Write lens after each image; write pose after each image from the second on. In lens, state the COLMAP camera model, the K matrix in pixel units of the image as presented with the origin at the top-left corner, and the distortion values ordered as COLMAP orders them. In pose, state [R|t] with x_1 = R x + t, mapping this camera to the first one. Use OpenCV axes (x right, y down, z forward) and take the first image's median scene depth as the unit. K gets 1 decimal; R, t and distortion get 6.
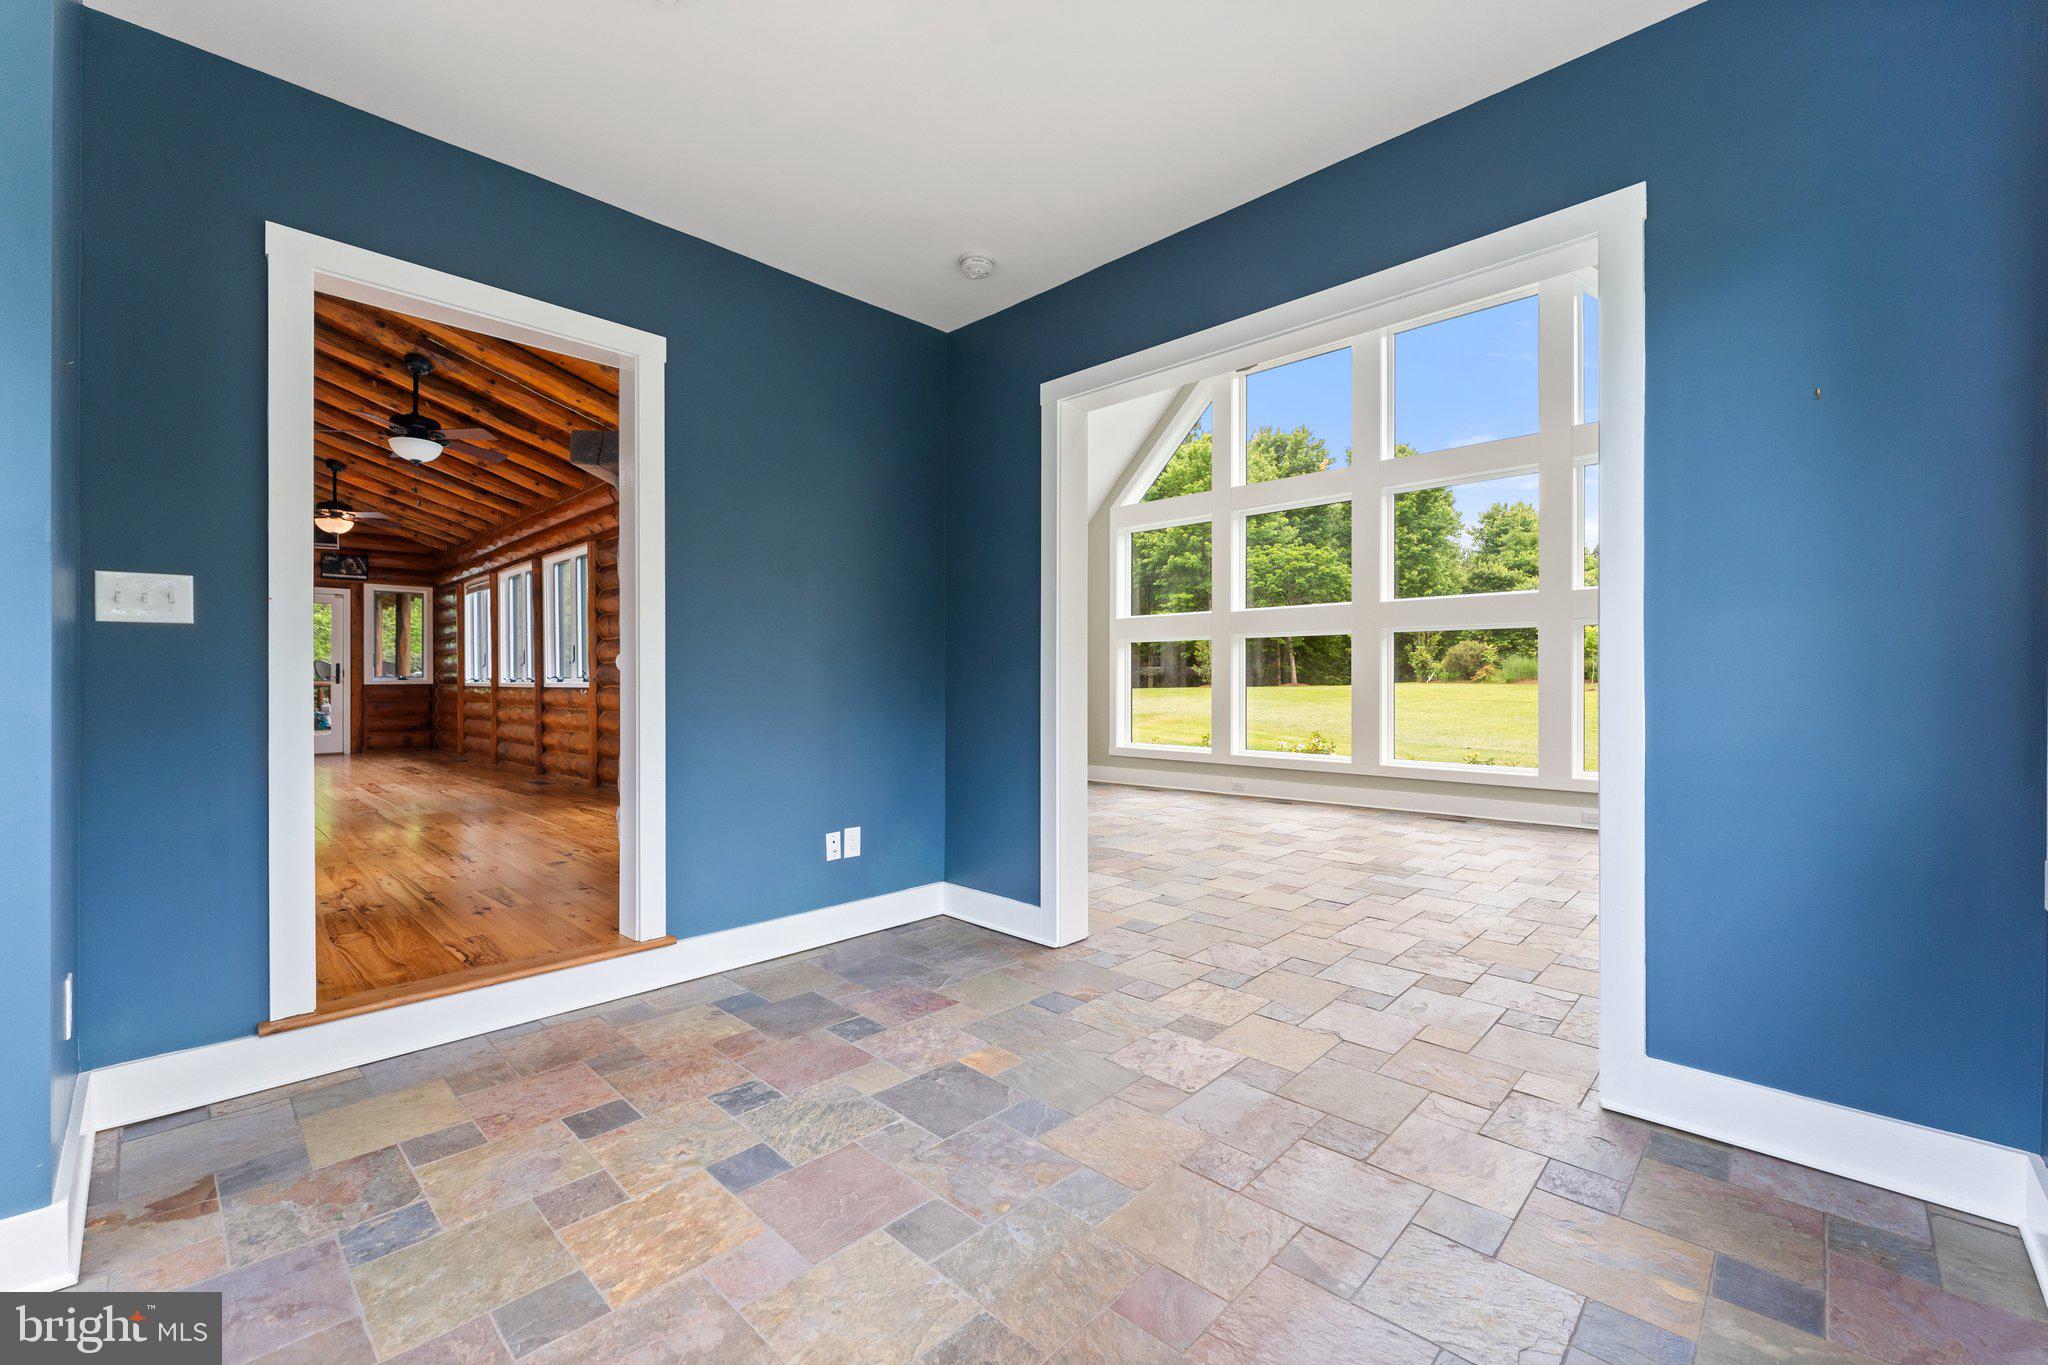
lens RADIAL K [[838.4, 0, 1028.0], [0, 838.4, 680.6], [0, 0, 1]] dist [0.002577, -0.000583]
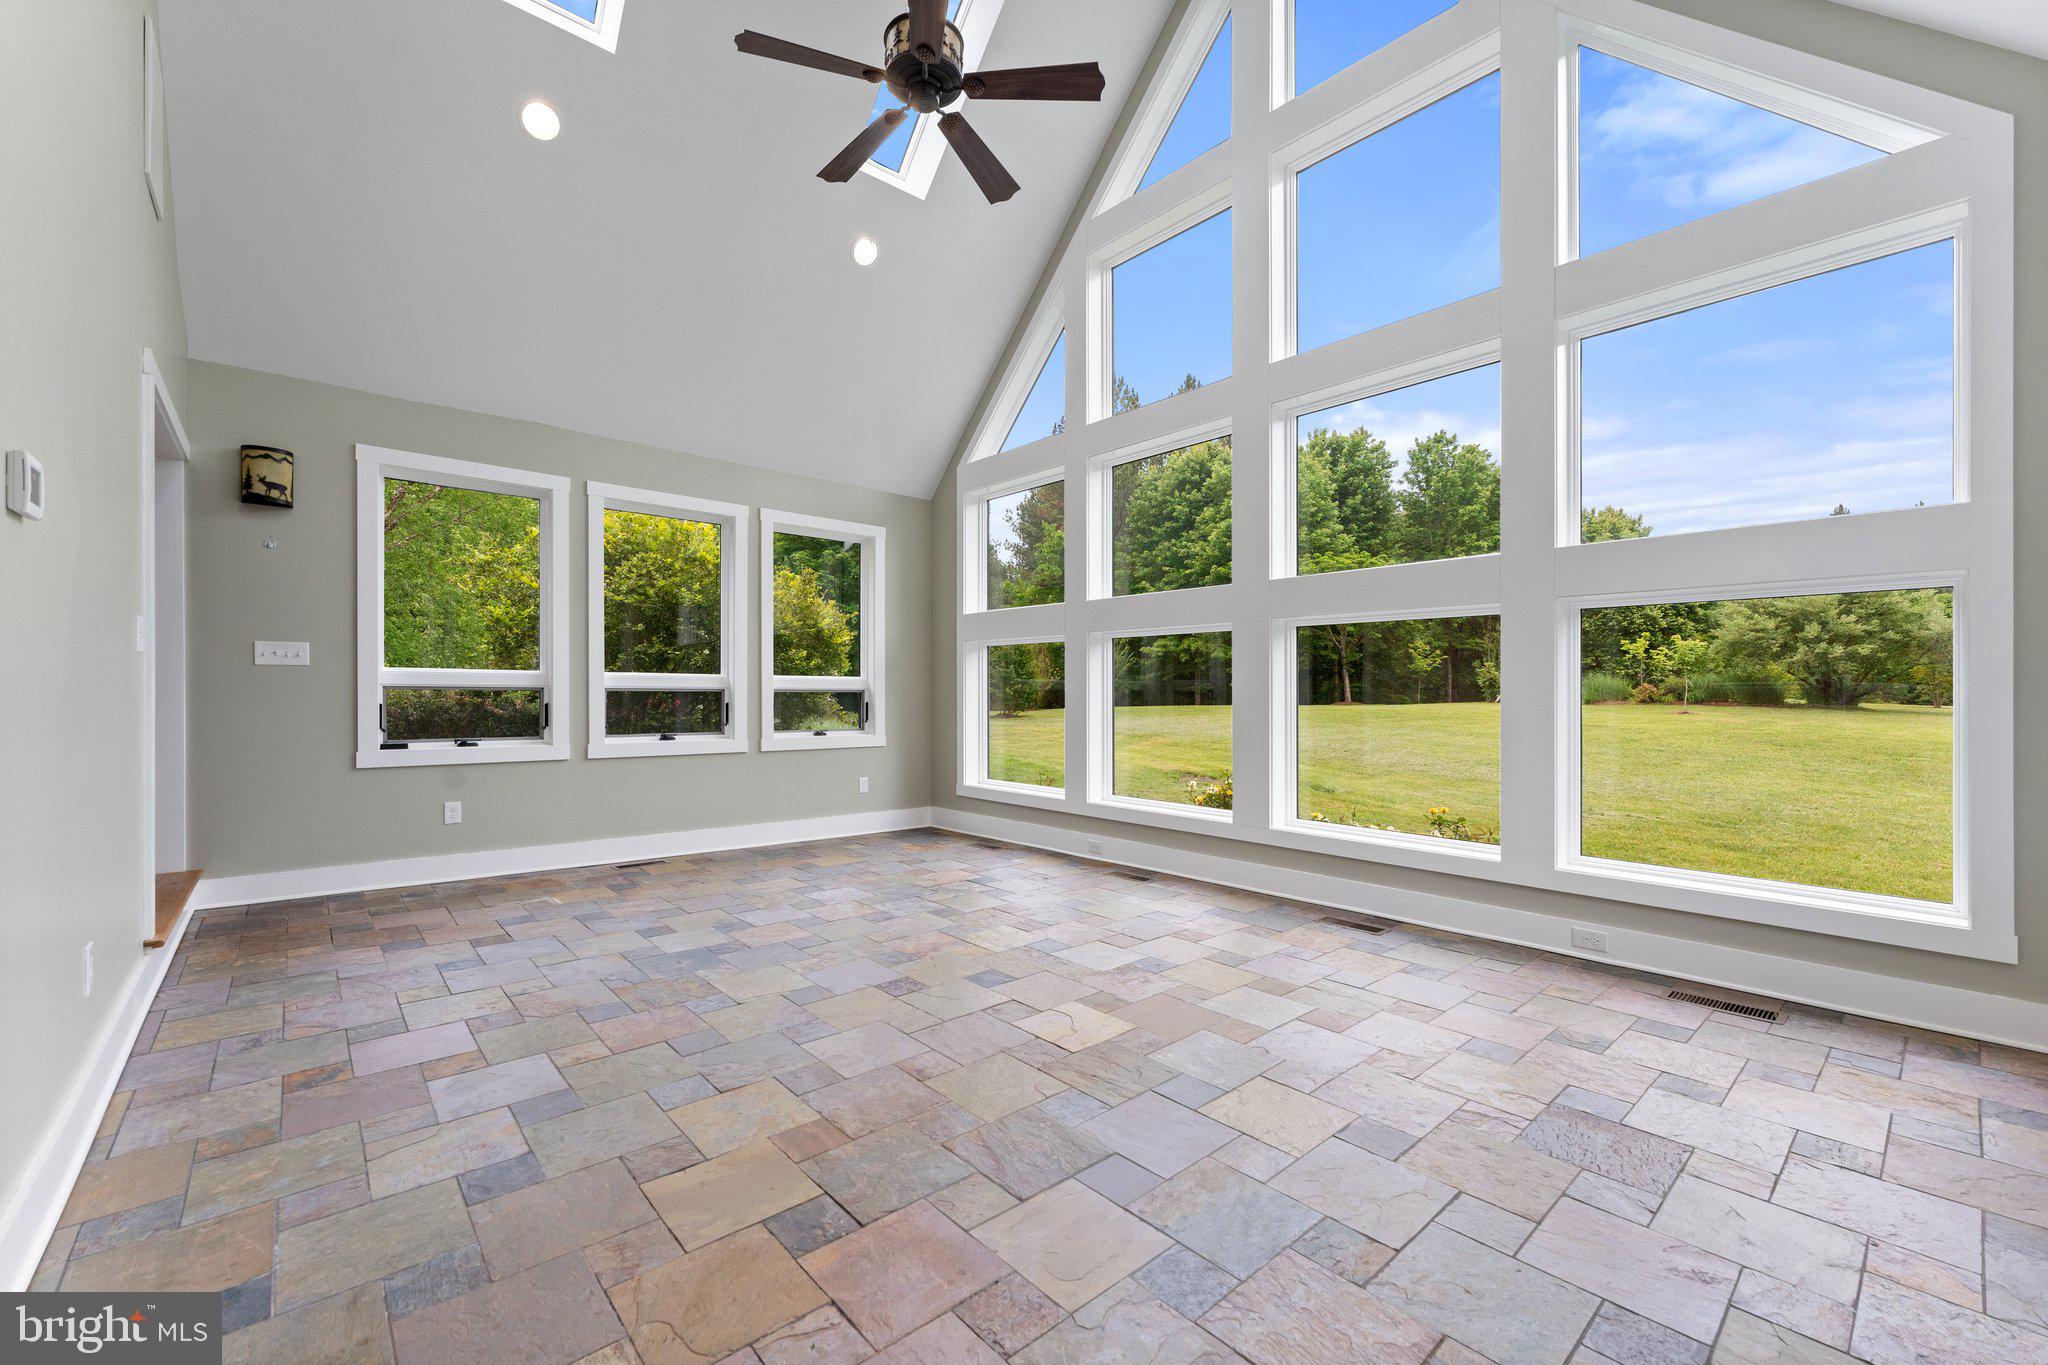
lens RADIAL K [[838.4, 0, 1013.6], [0, 838.4, 693.9], [0, 0, 1]] dist [0.002577, -0.000583]
pose [[0.995909, 0.009946, -0.089807, 0.082688], [-0.010112, 0.999948, -0.001395, -0.000689], [0.089789, 0.002298, 0.995958, 0.097384]]
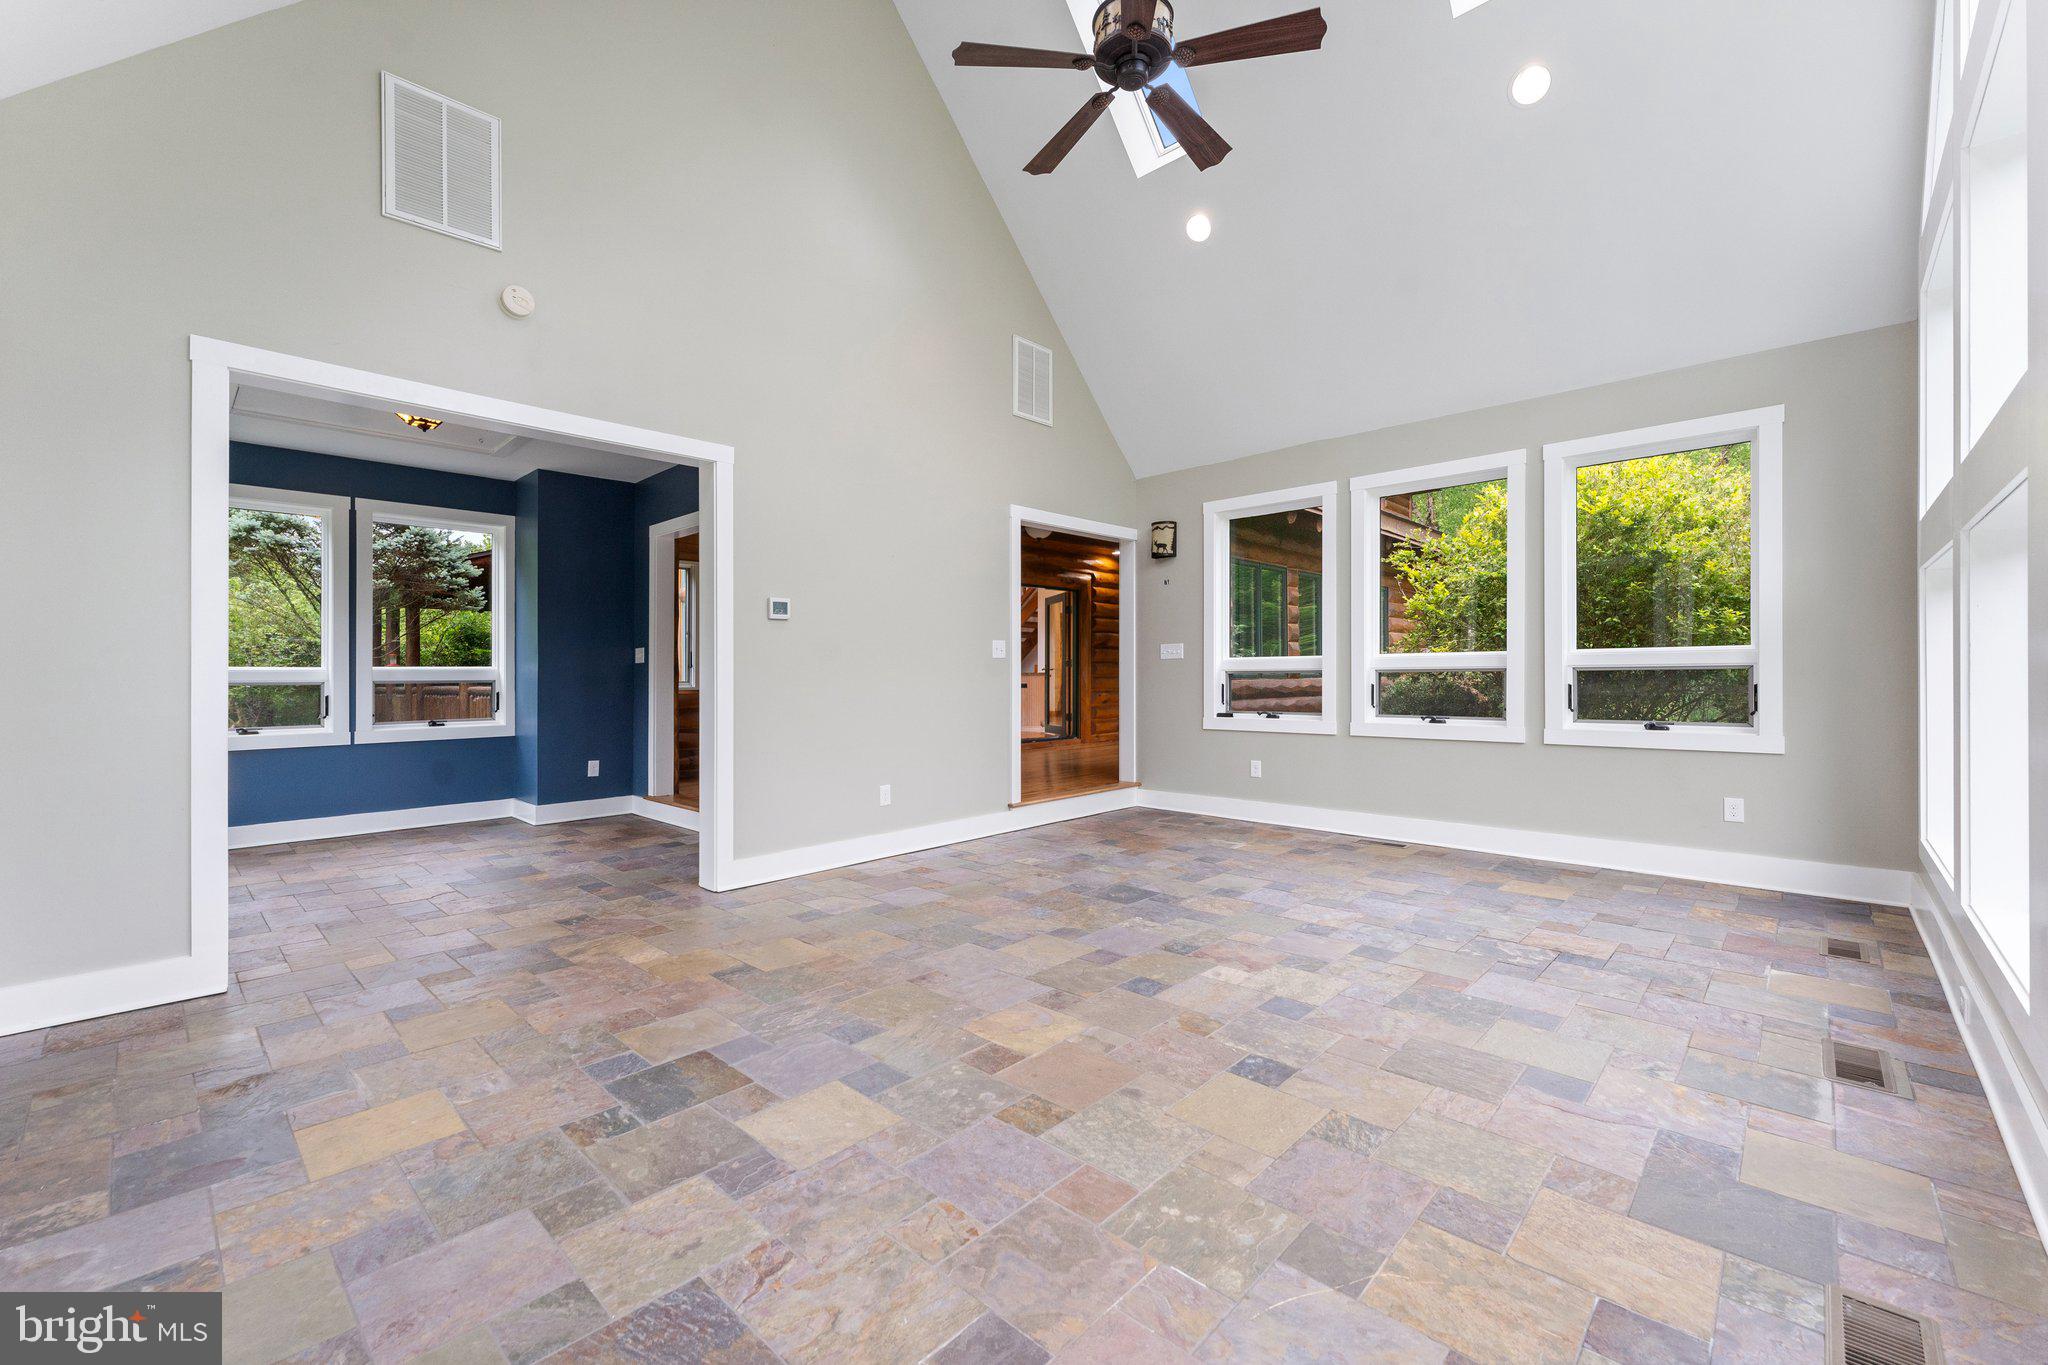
lens RADIAL K [[838.4, 0, 1017.2], [0, 838.4, 679.9], [0, 0, 1]] dist [0.002577, -0.000583]
pose [[0.004195, 0.011164, -0.999929, 0.188904], [0.006868, 0.999914, 0.011193, -0.002046], [0.999968, -0.006914, 0.004118, 0.210074]]
